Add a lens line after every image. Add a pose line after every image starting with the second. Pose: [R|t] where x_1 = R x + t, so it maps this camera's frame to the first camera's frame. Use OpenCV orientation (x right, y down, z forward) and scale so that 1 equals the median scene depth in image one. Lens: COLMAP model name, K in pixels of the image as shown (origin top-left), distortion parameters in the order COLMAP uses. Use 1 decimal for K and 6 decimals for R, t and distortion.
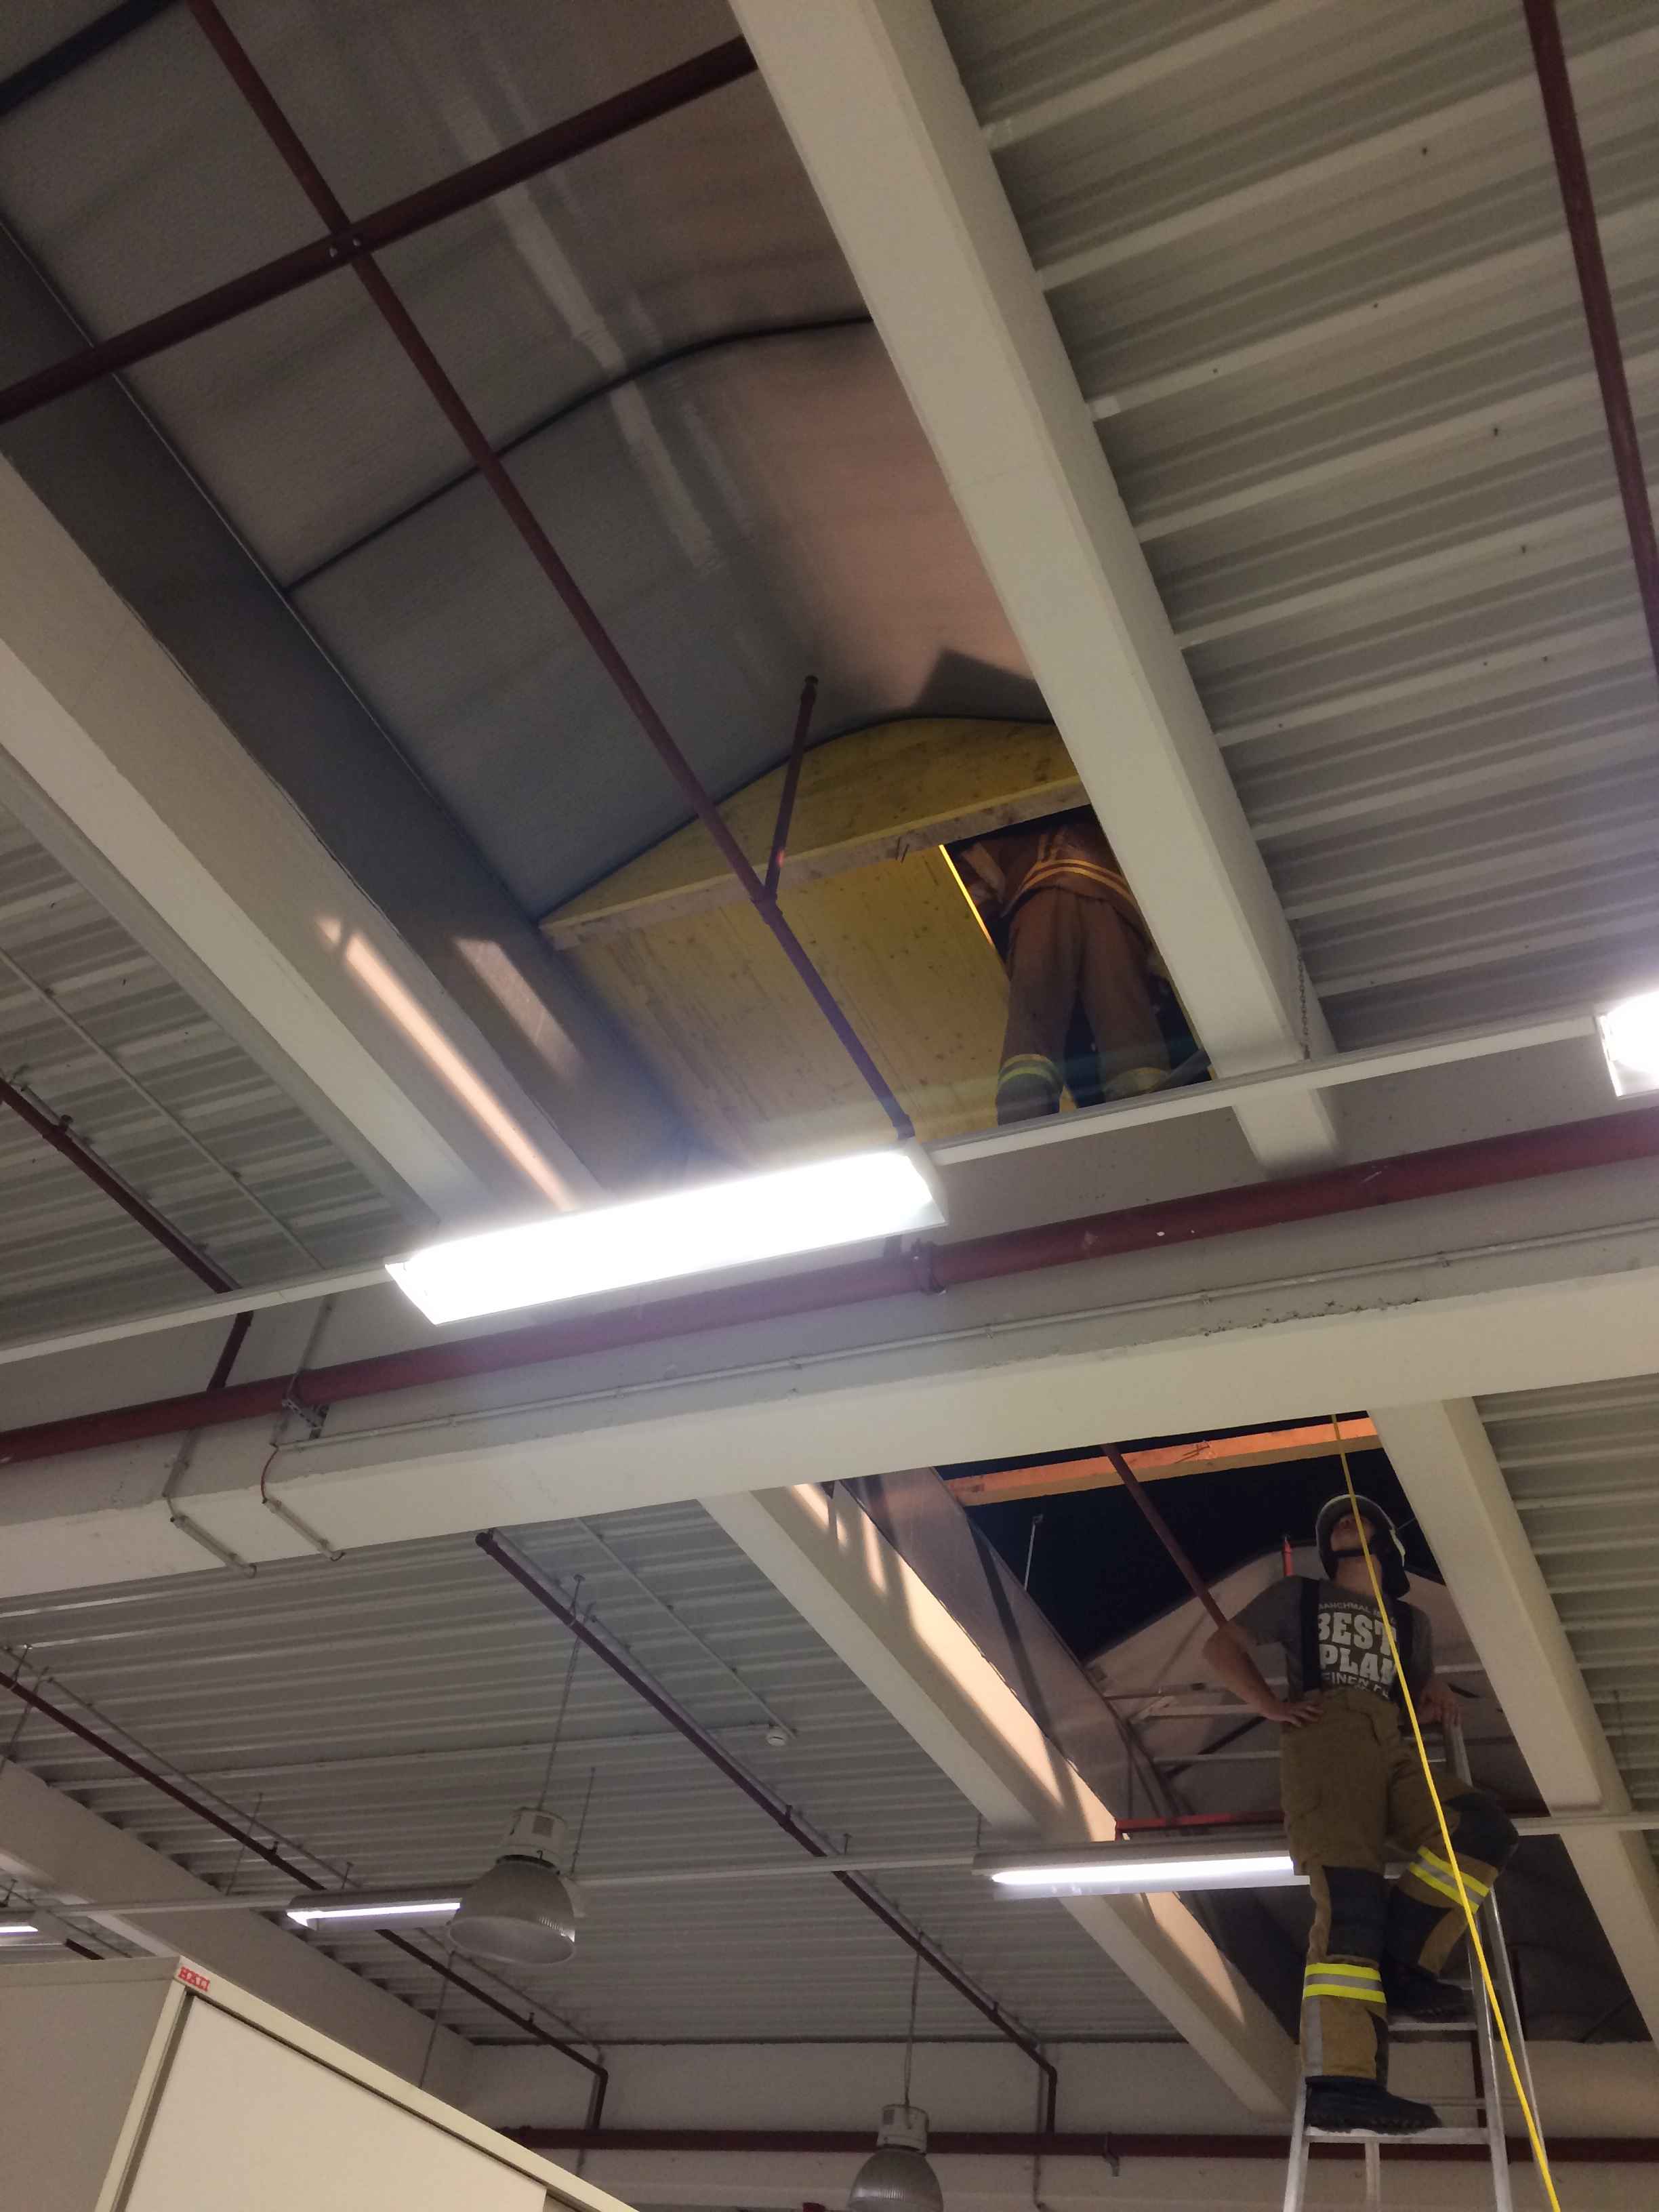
lens RADIAL K [[1886.7, 0, 829.5], [0, 1886.7, 1106.0], [0, 0, 1]] dist [0.064282, 0.001512]
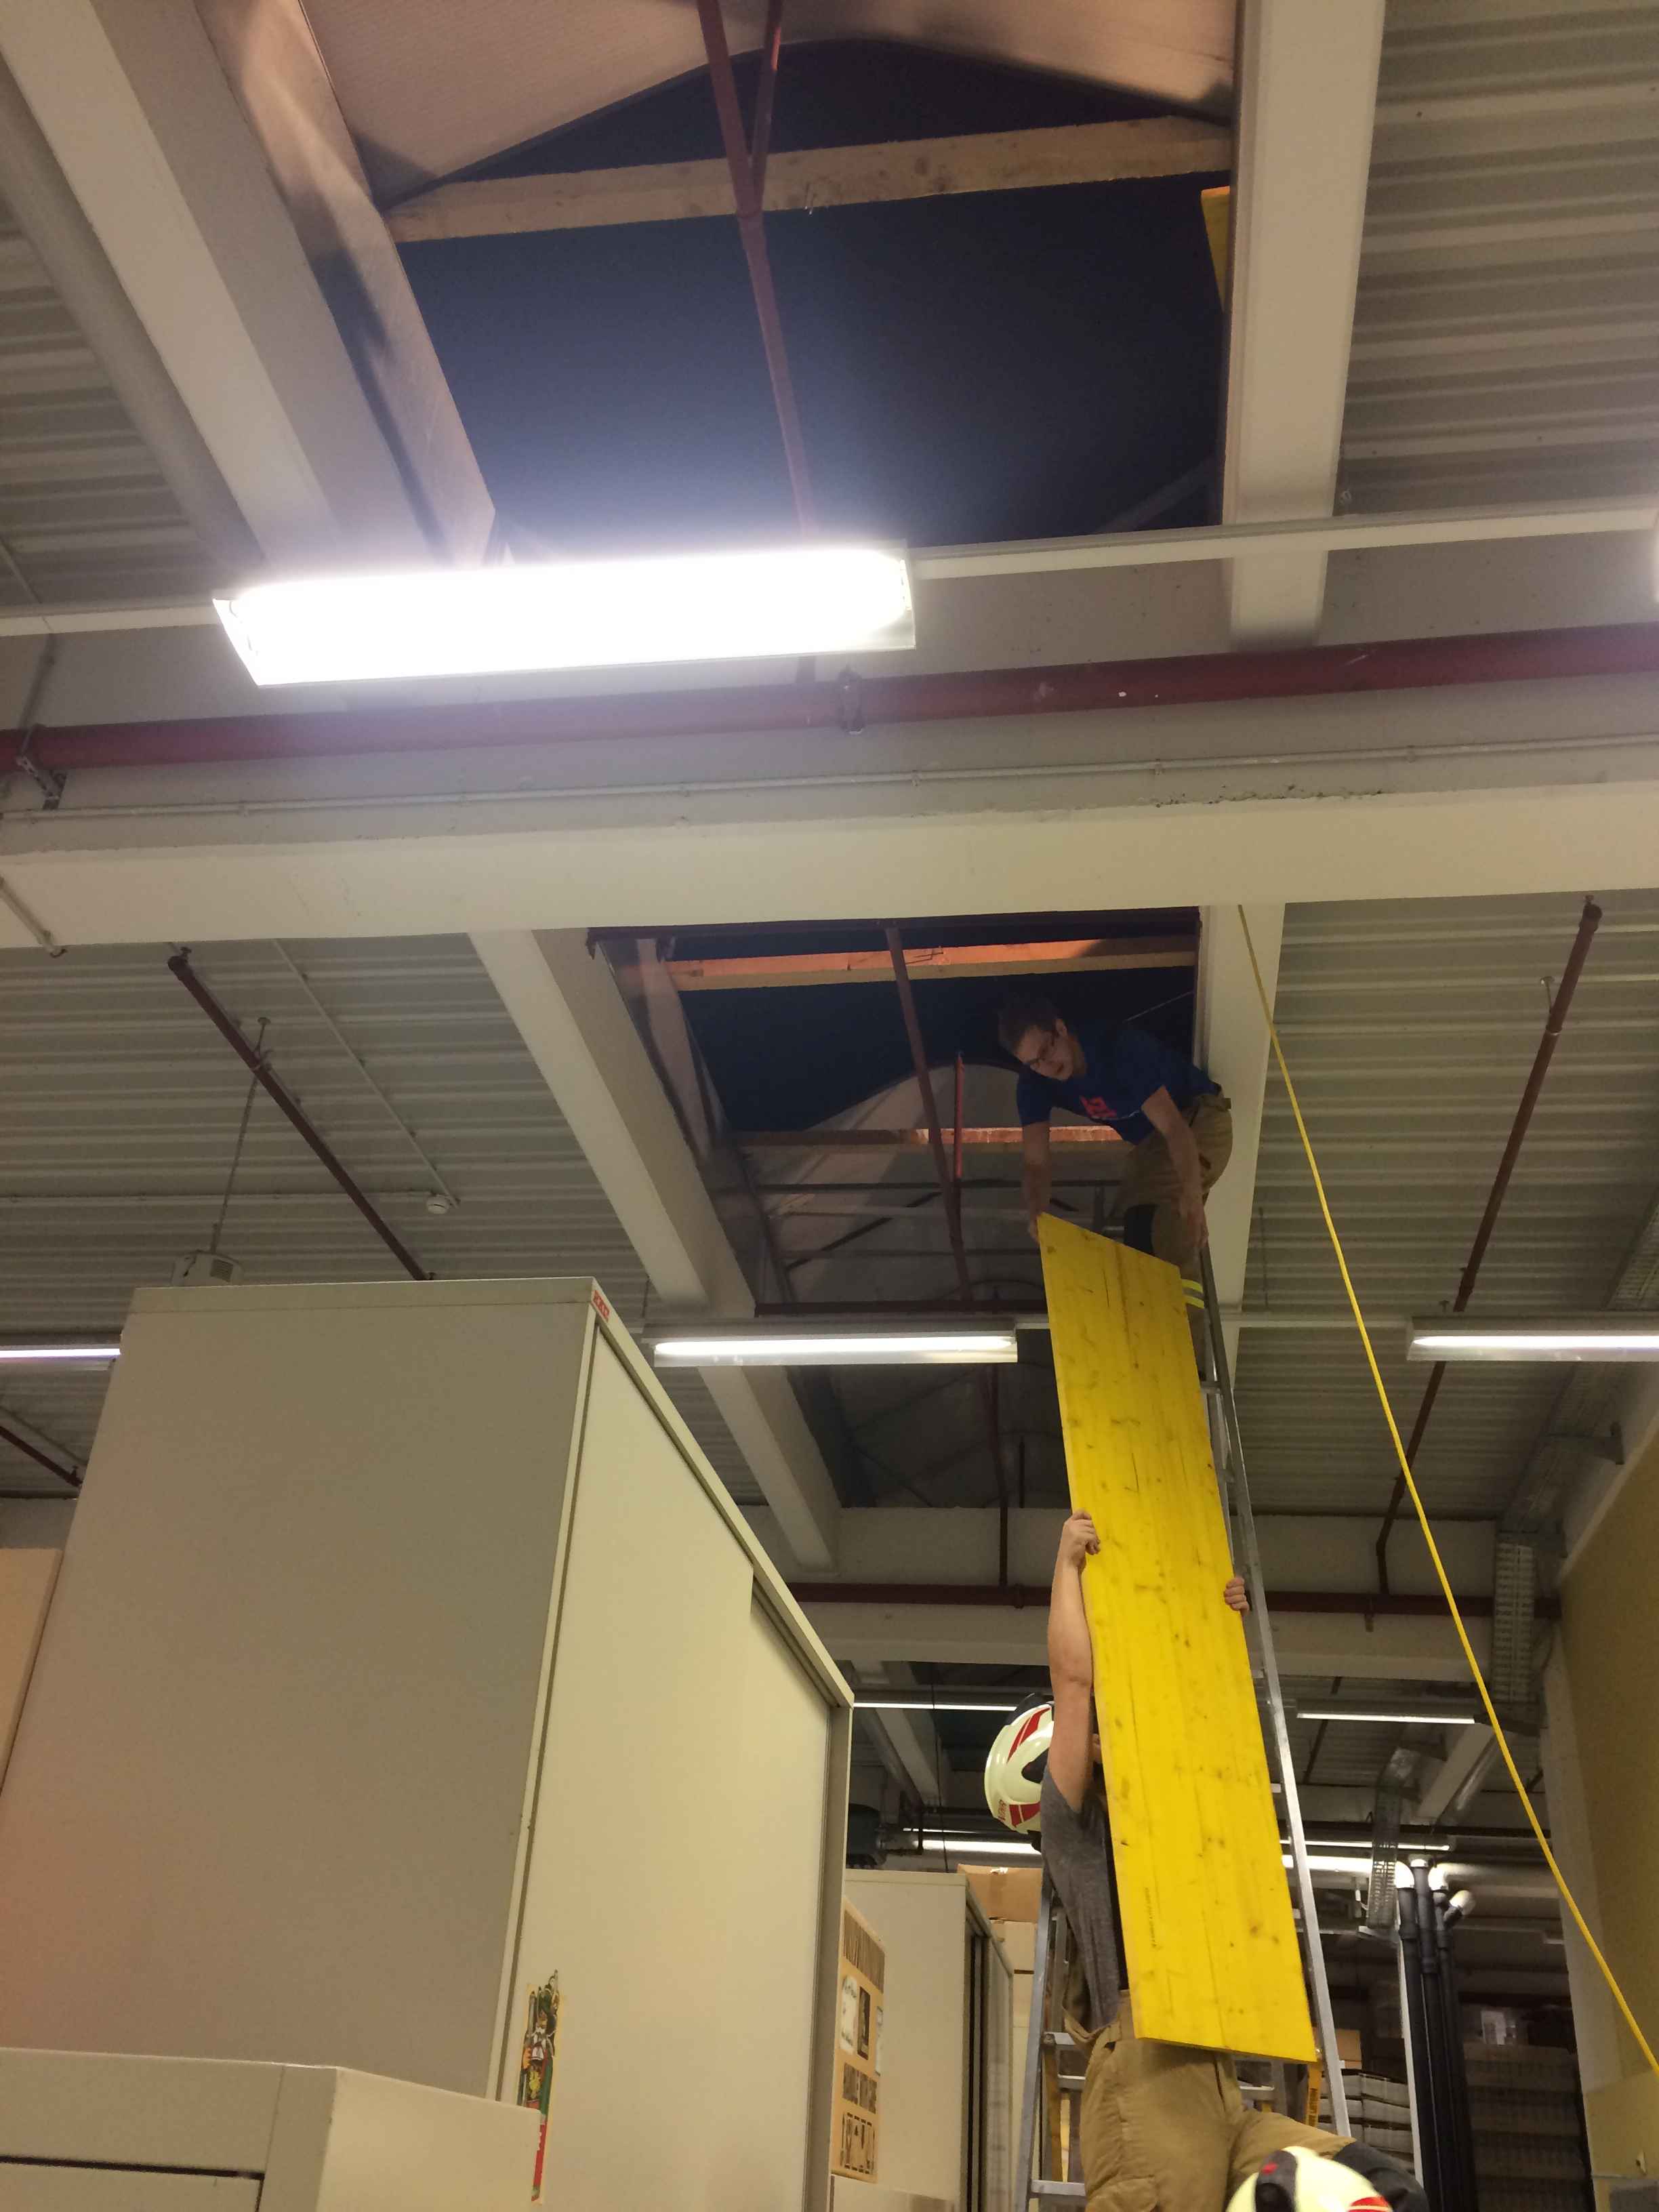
lens RADIAL K [[1886.7, 0, 829.5], [0, 1886.7, 1106.0], [0, 0, 1]] dist [0.064282, 0.001512]
pose [[0.950837, 0.082269, 0.298564, -0.196533], [-0.150264, 0.965540, 0.212493, 0.075345], [-0.270794, -0.246910, 0.930433, 0.099395]]
